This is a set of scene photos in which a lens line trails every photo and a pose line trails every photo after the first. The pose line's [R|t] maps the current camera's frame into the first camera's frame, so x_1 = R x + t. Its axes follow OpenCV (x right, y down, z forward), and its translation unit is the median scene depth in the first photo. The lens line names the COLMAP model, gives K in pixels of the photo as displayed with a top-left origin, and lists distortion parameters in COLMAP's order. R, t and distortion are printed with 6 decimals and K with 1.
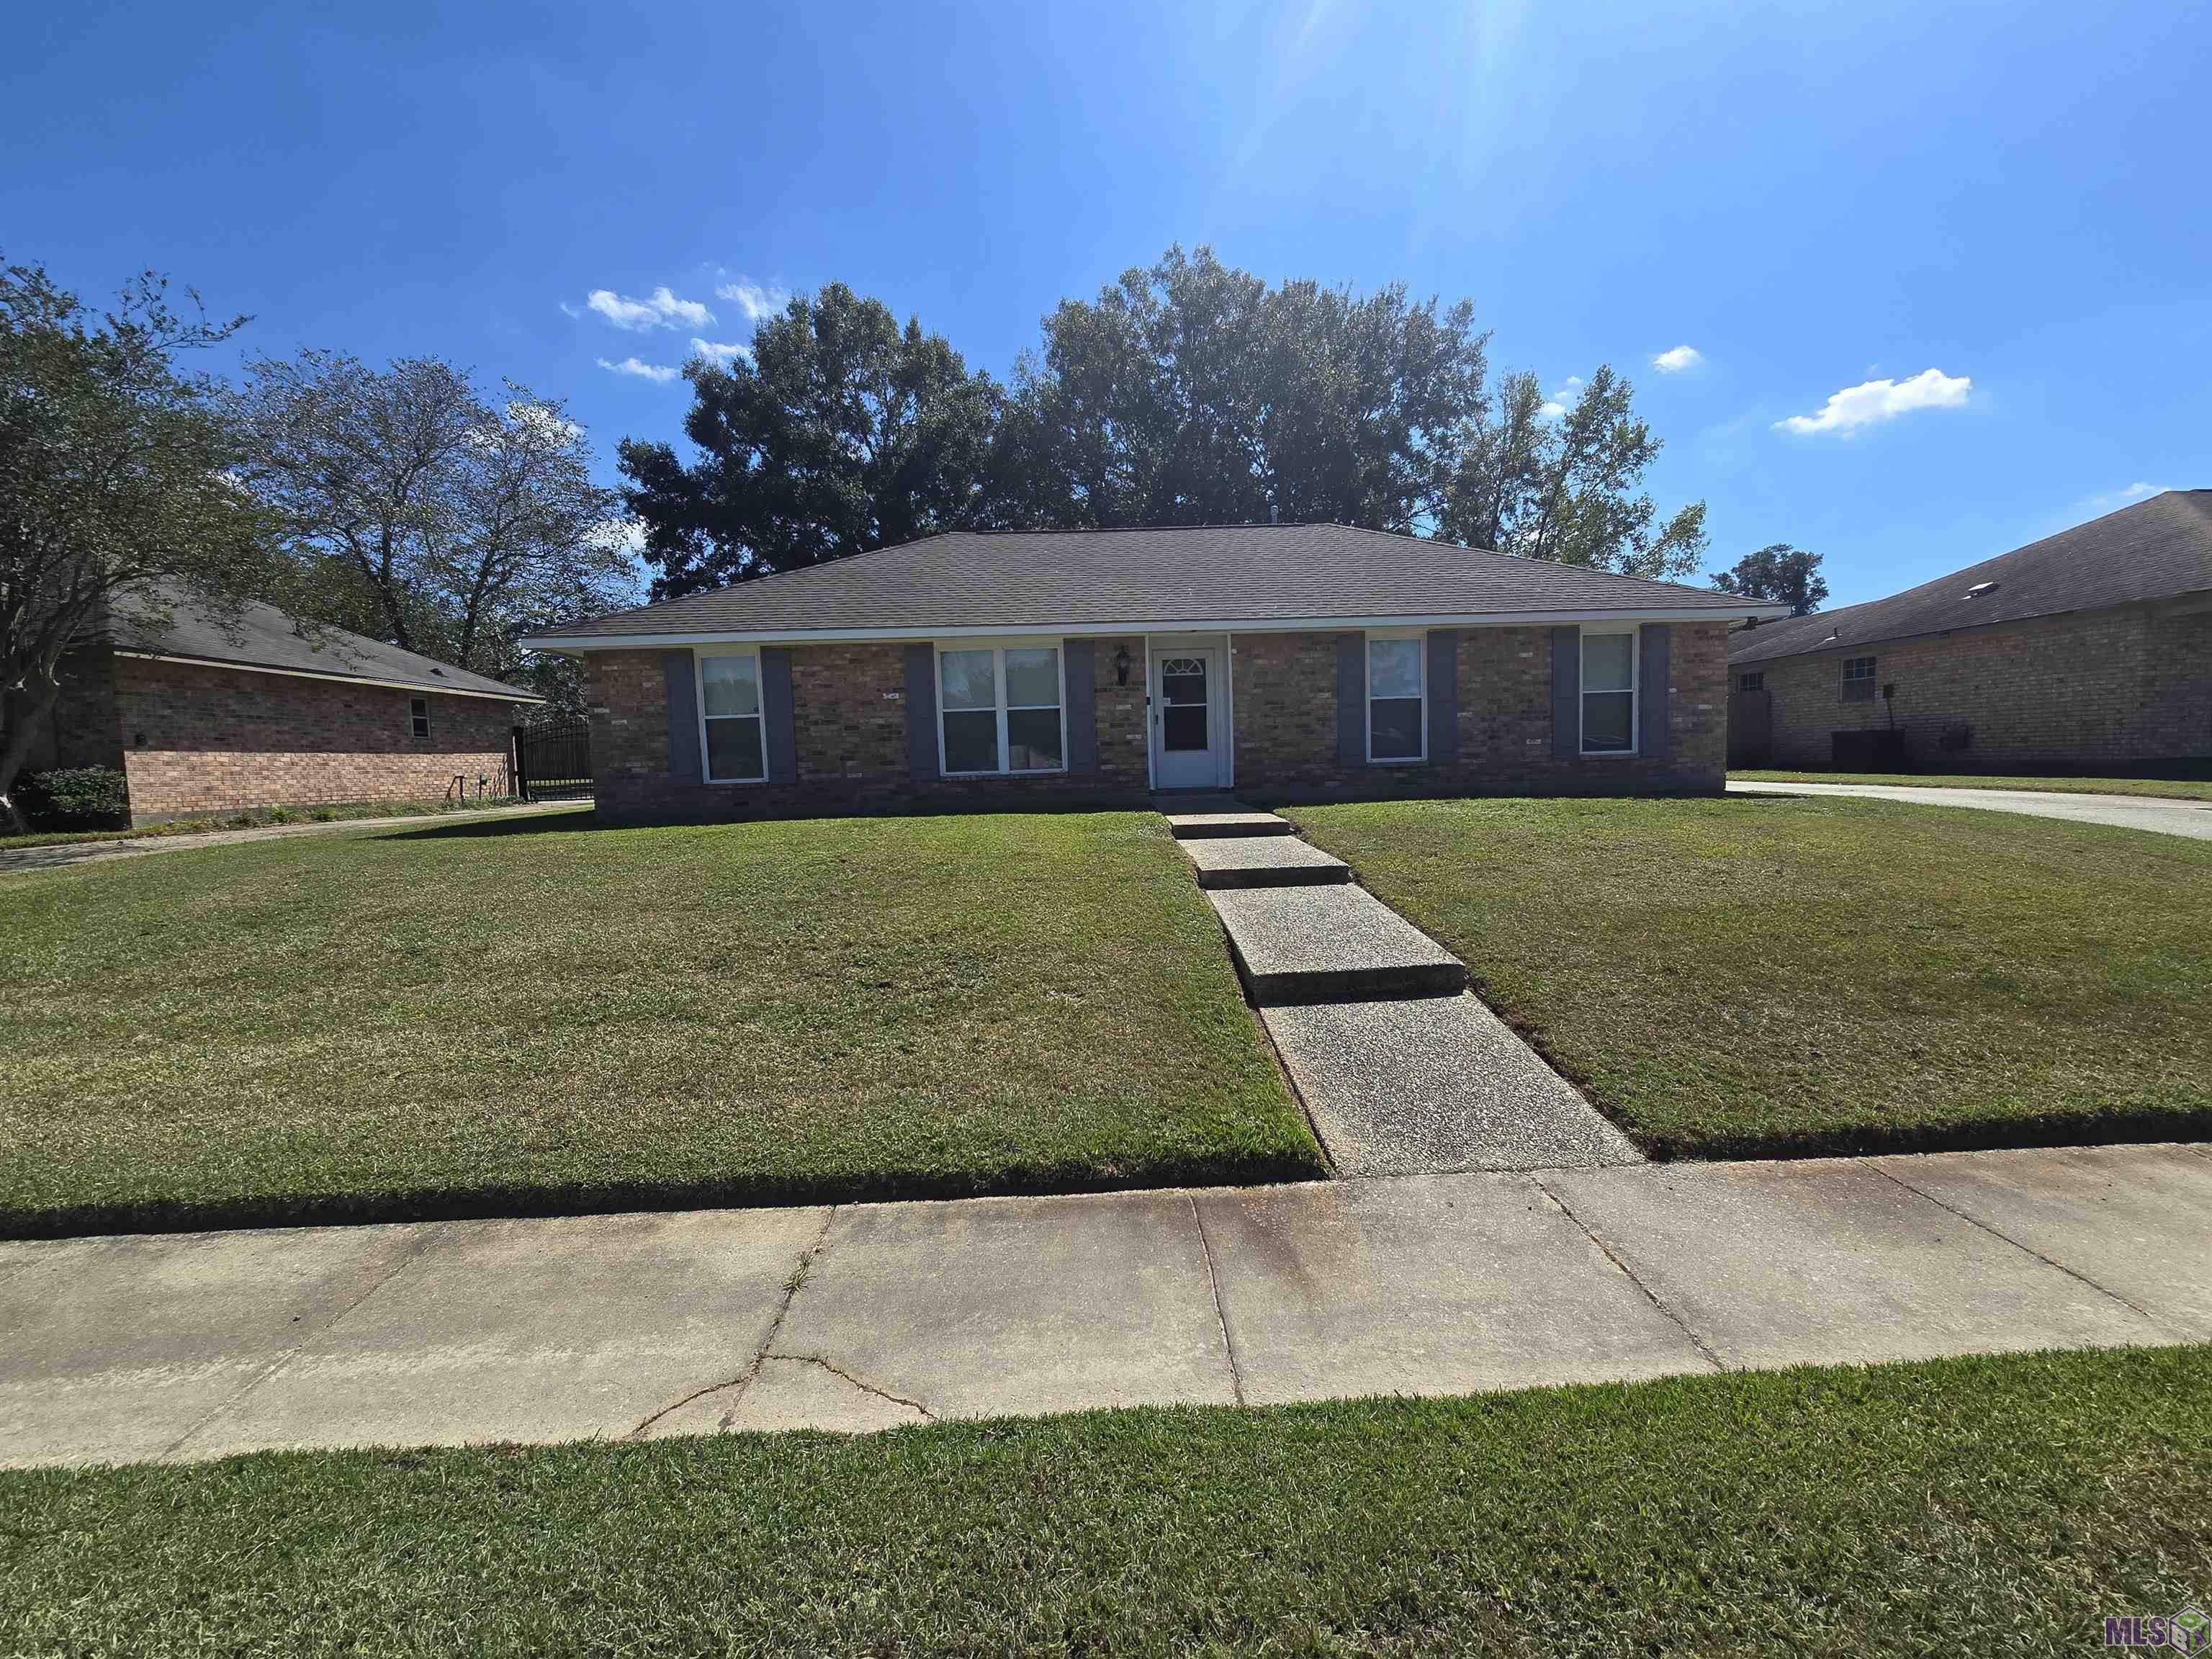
lens RADIAL K [[907.5, 0, 1123.5], [0, 907.5, 830.7], [0, 0, 1]] dist [-0.005158, 0.001749]
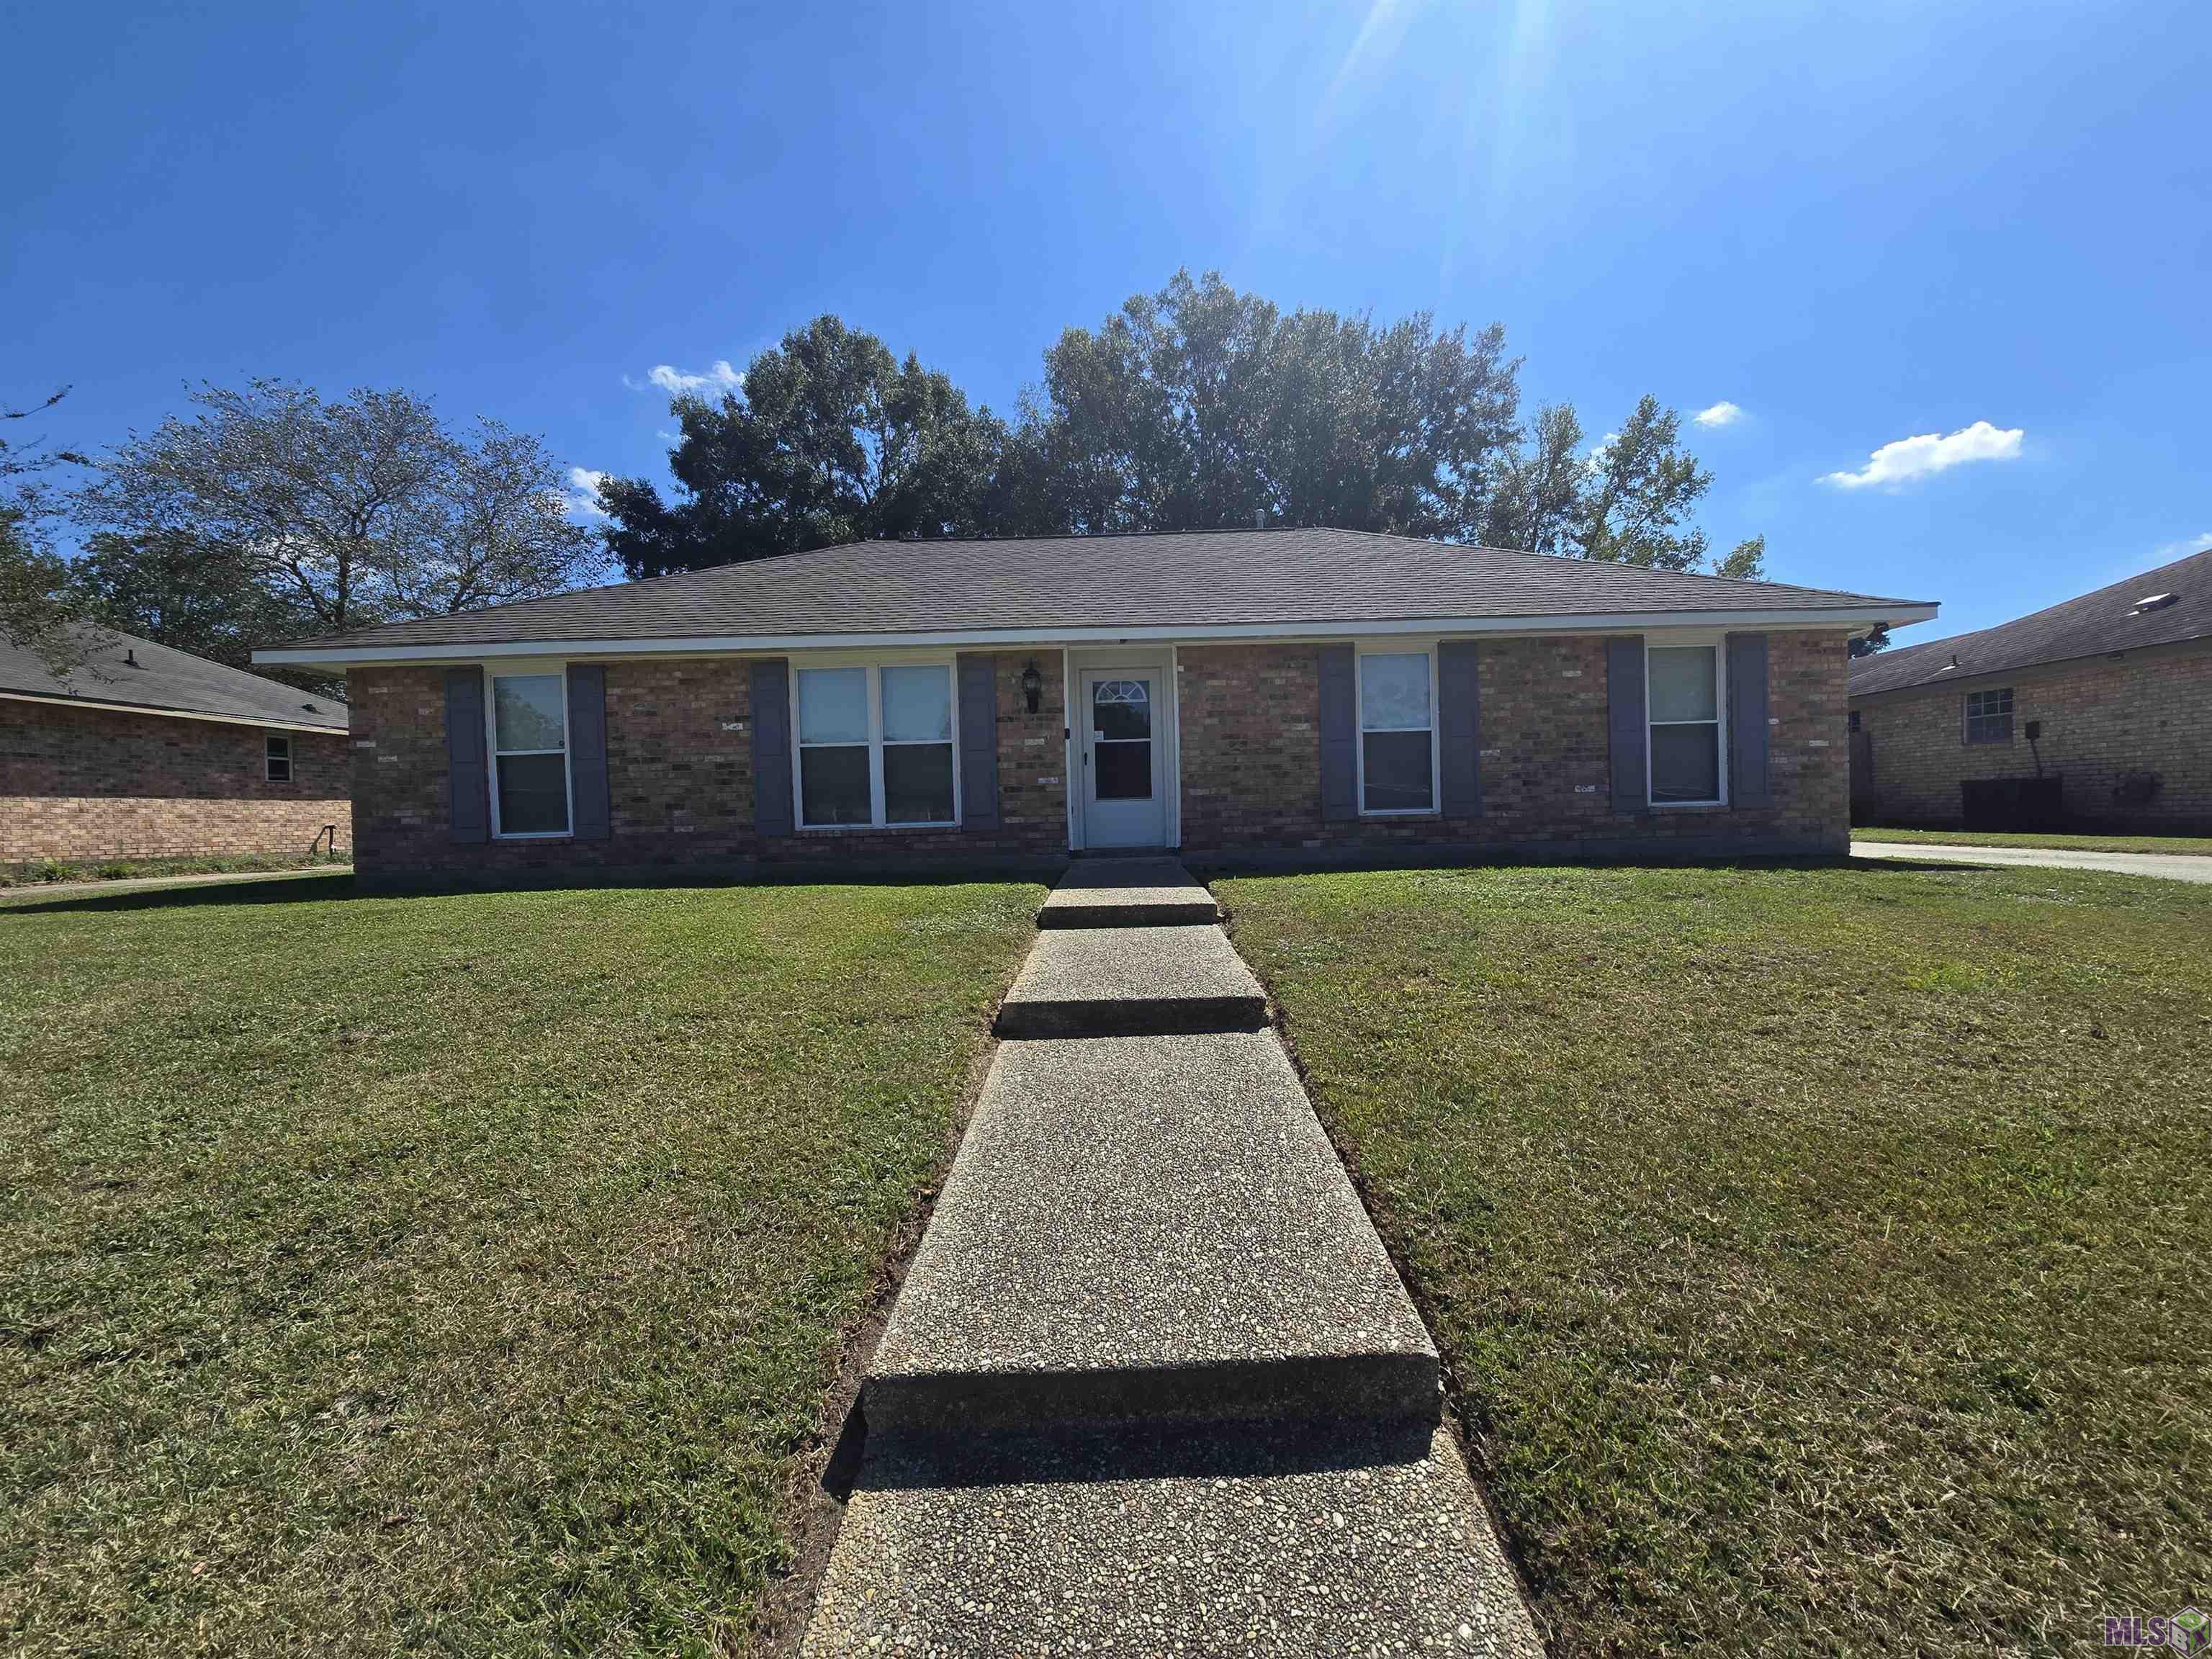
lens RADIAL K [[907.5, 0, 1121.1], [0, 907.5, 829.2], [0, 0, 1]] dist [-0.005158, 0.001749]
pose [[0.999058, 0.005853, -0.042987, 0.103554], [-0.008410, 0.998191, -0.059531, -0.017539], [0.042561, 0.059836, 0.997300, 0.241798]]
